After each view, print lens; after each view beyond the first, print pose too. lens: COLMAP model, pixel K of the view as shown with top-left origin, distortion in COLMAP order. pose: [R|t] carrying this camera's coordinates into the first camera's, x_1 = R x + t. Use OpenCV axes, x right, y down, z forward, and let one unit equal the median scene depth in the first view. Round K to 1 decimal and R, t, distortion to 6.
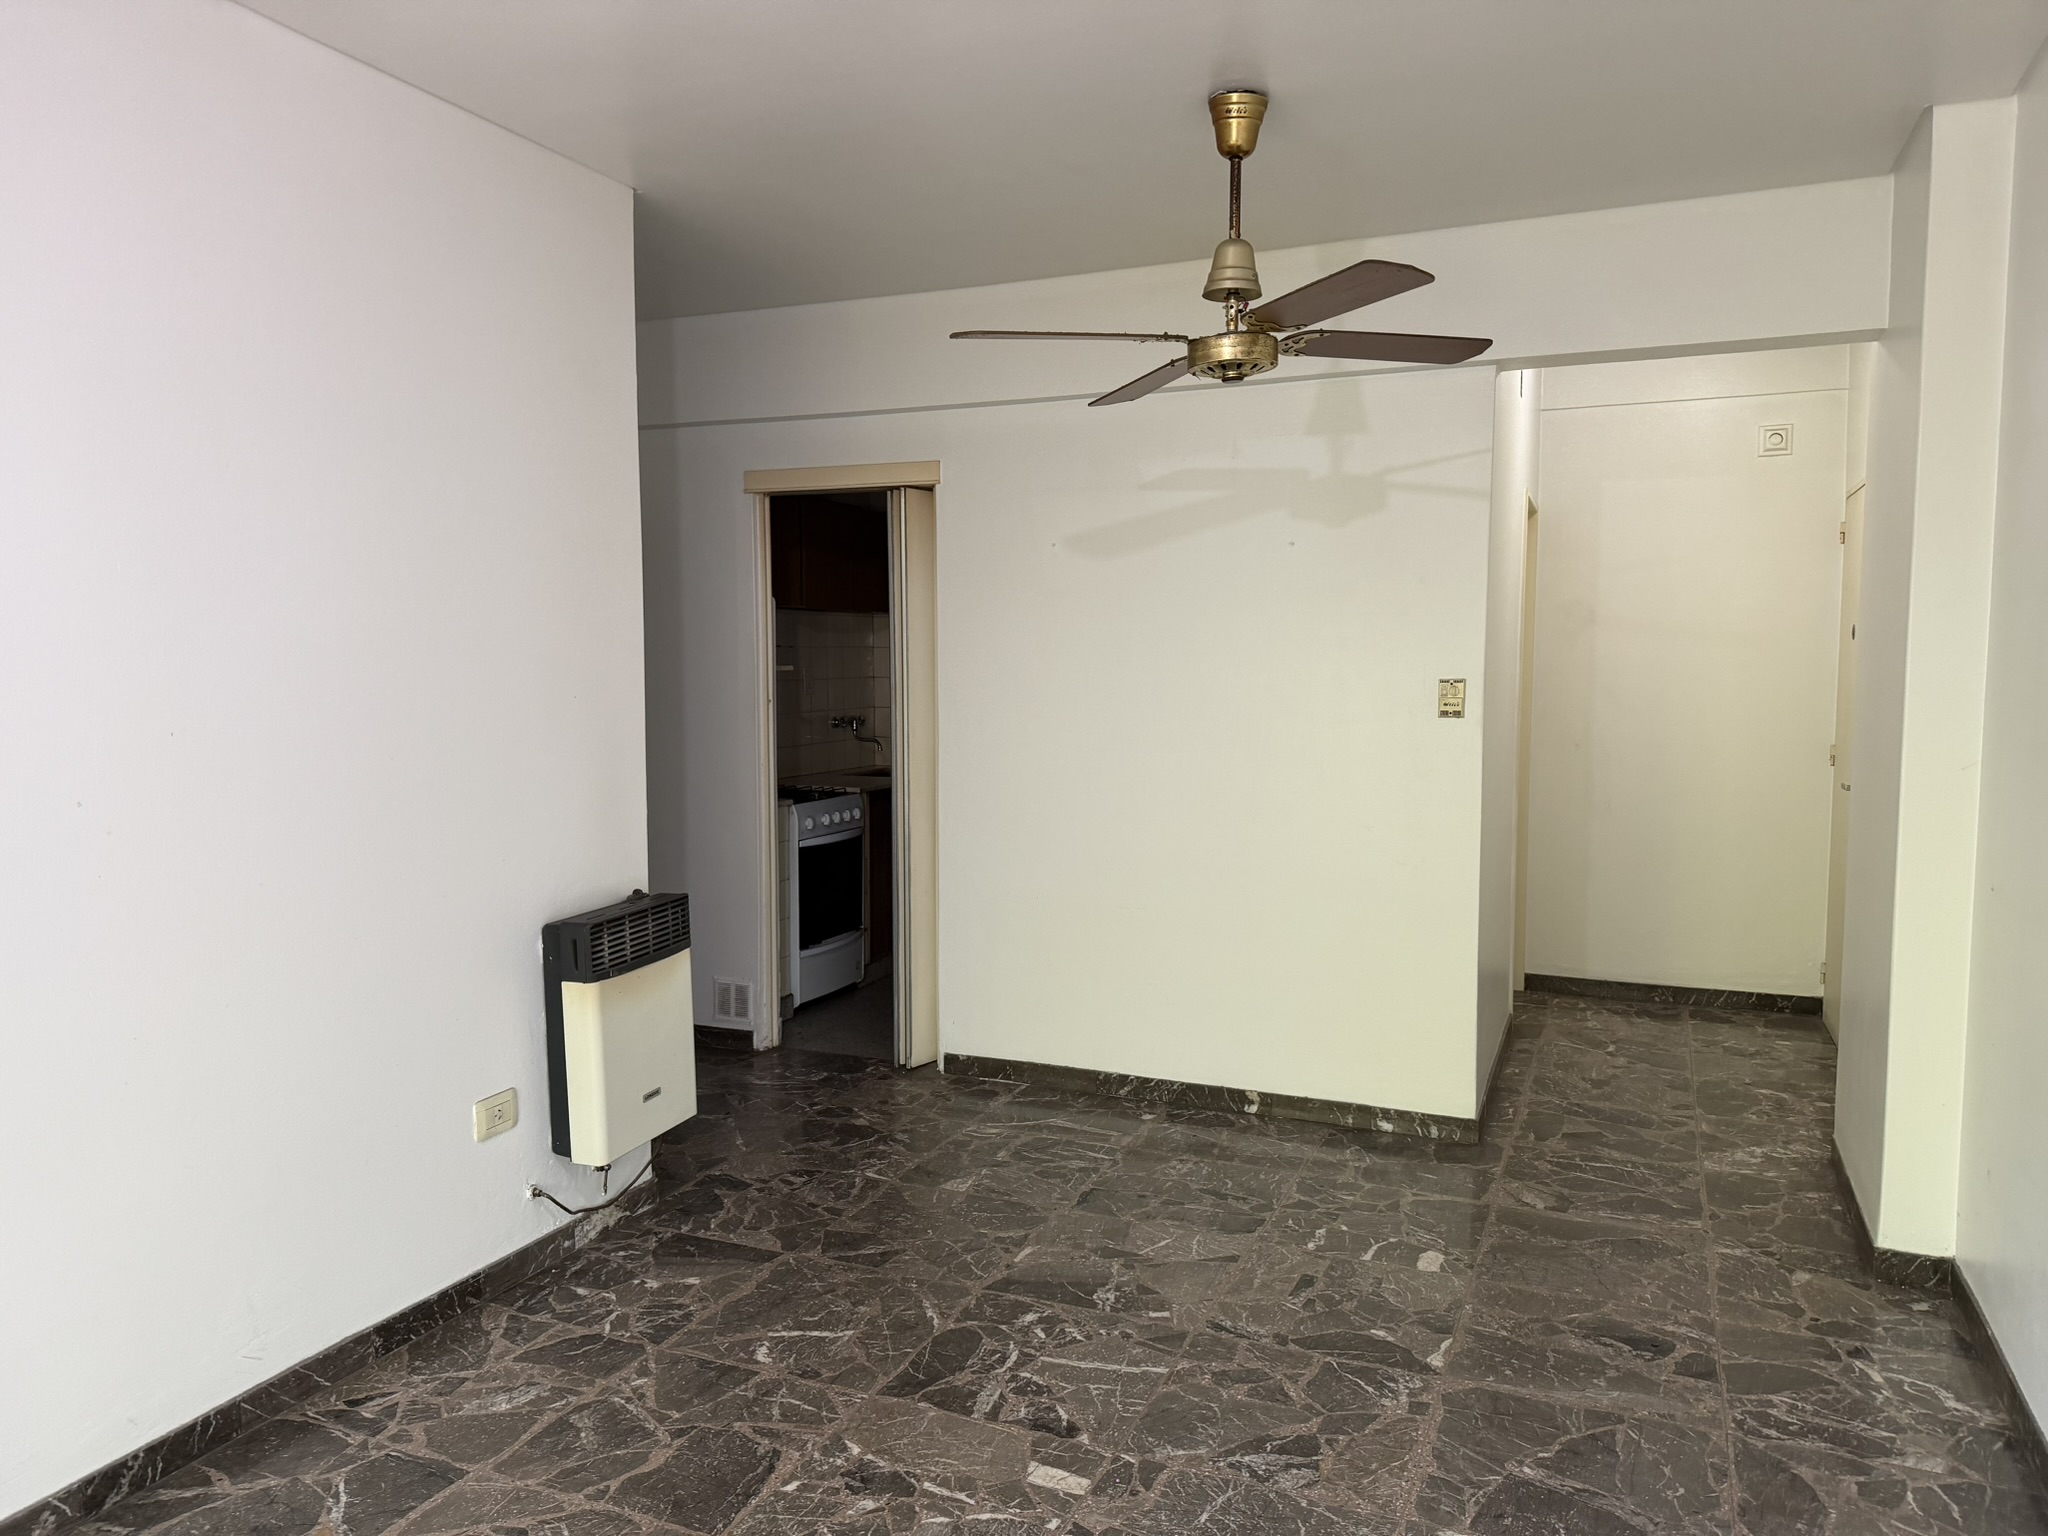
lens RADIAL K [[1436.3, 0, 999.3], [0, 1436.3, 774.9], [0, 0, 1]] dist [0.041707, -0.055005]
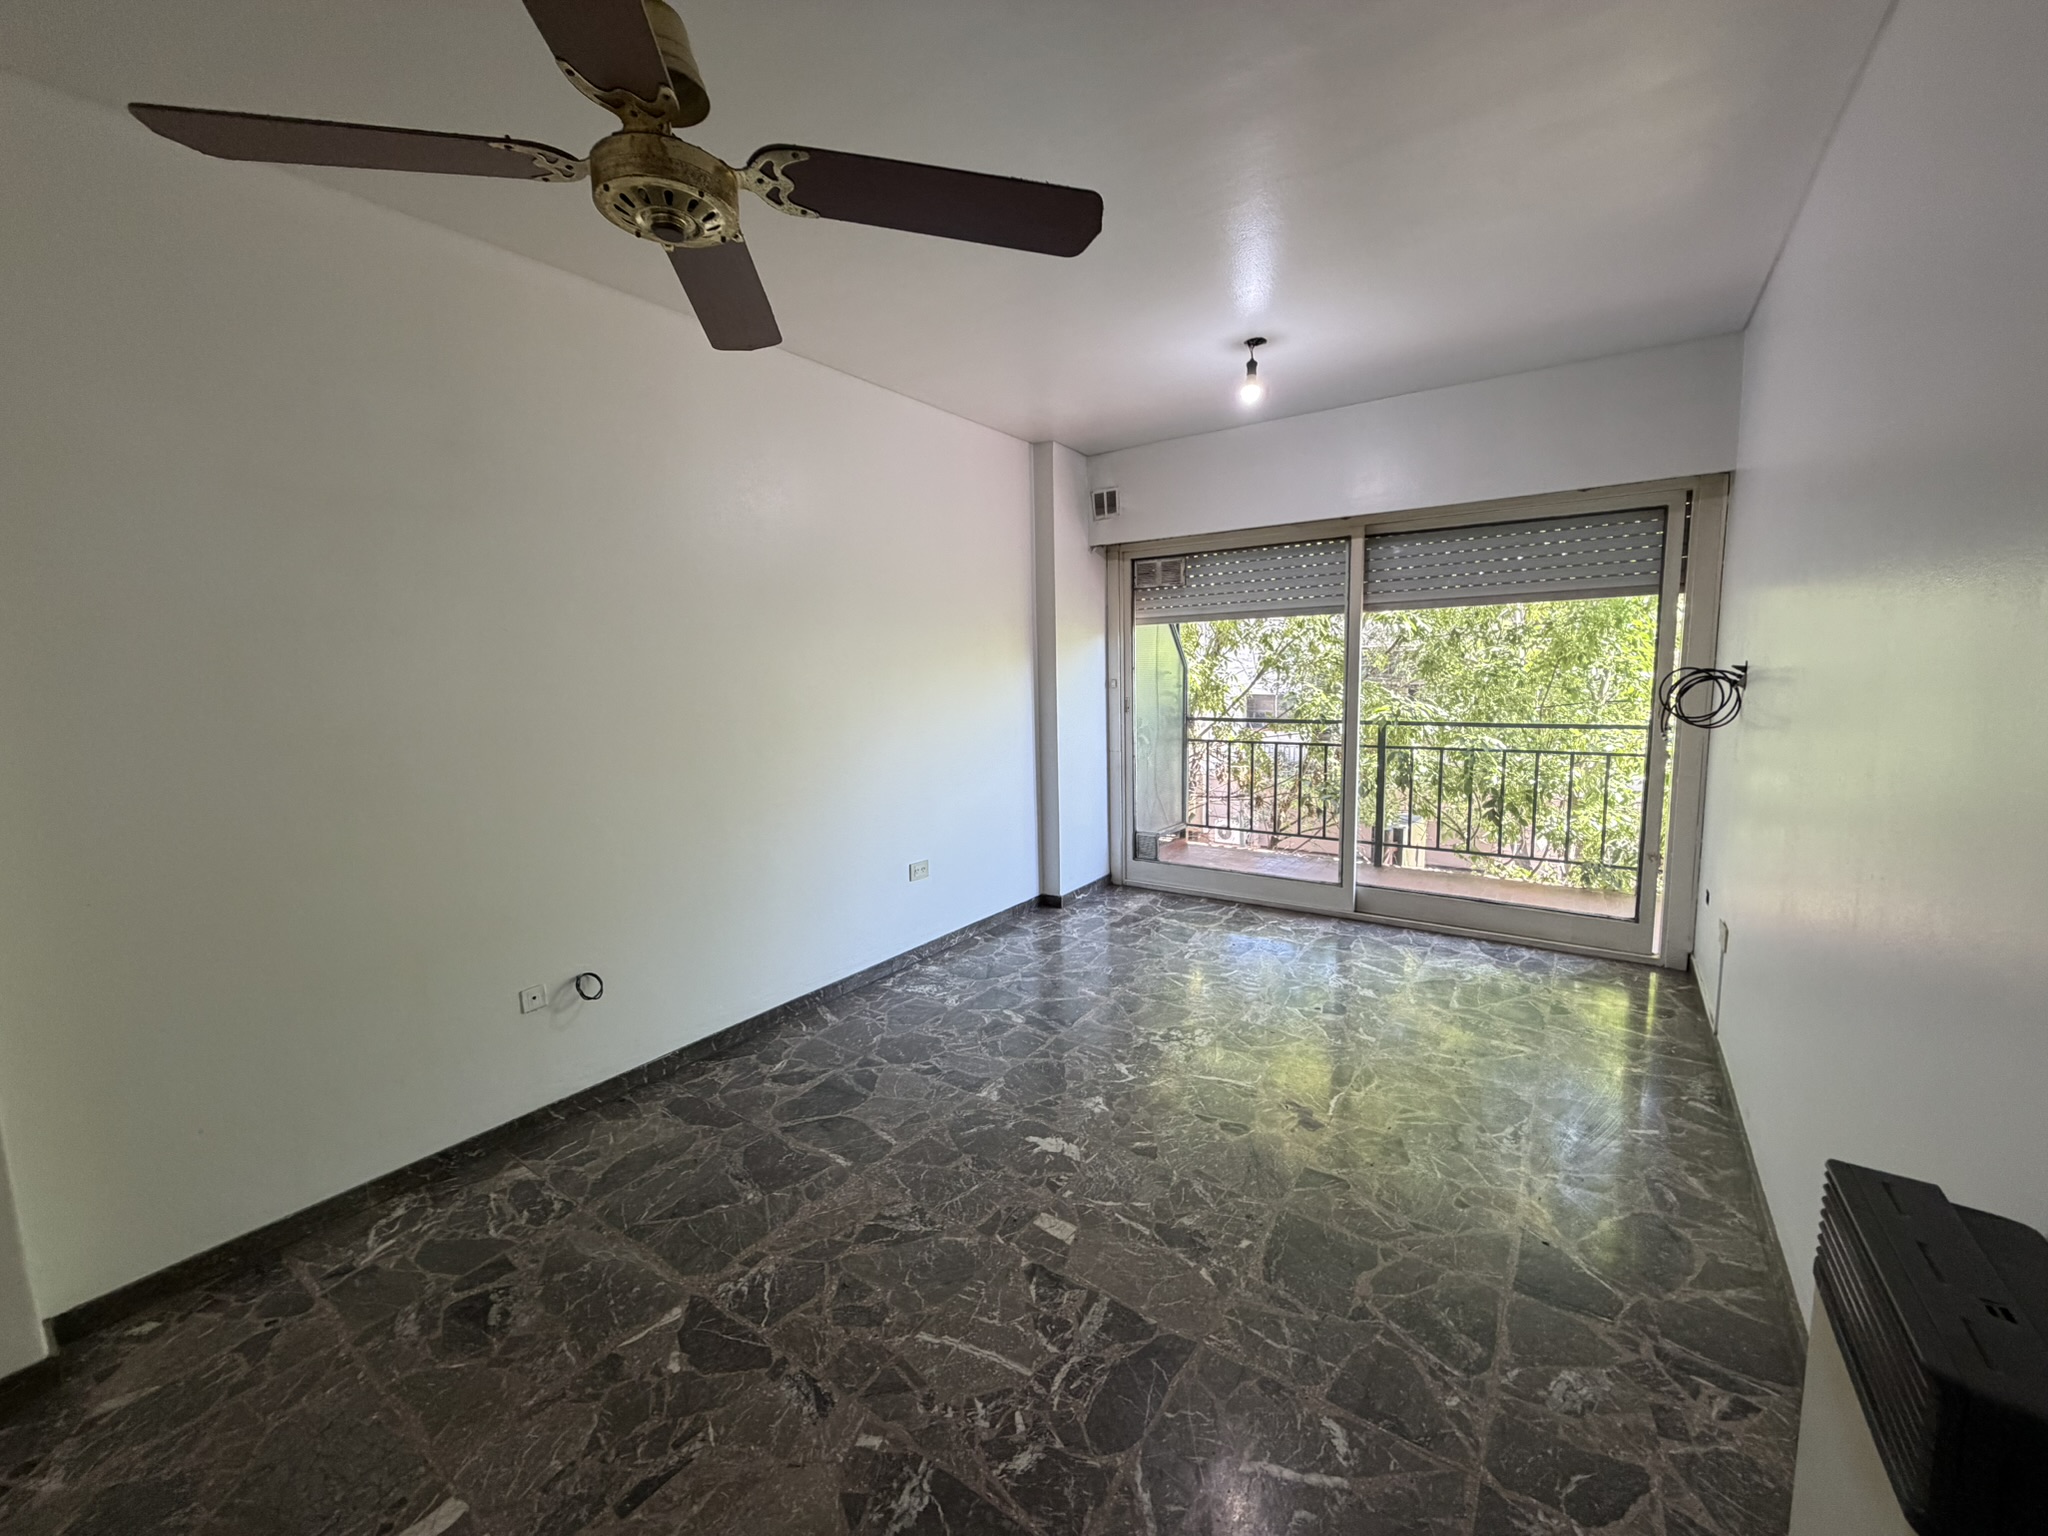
lens RADIAL K [[820.4, 0, 1024.0], [0, 820.4, 761.6], [0, 0, 1]] dist [-0.002342, -0.000238]
pose [[-0.981561, 0.002118, 0.191138, -0.072992], [0.040197, 0.979867, 0.195565, -0.108766], [-0.186876, 0.199642, -0.961884, 1.447615]]
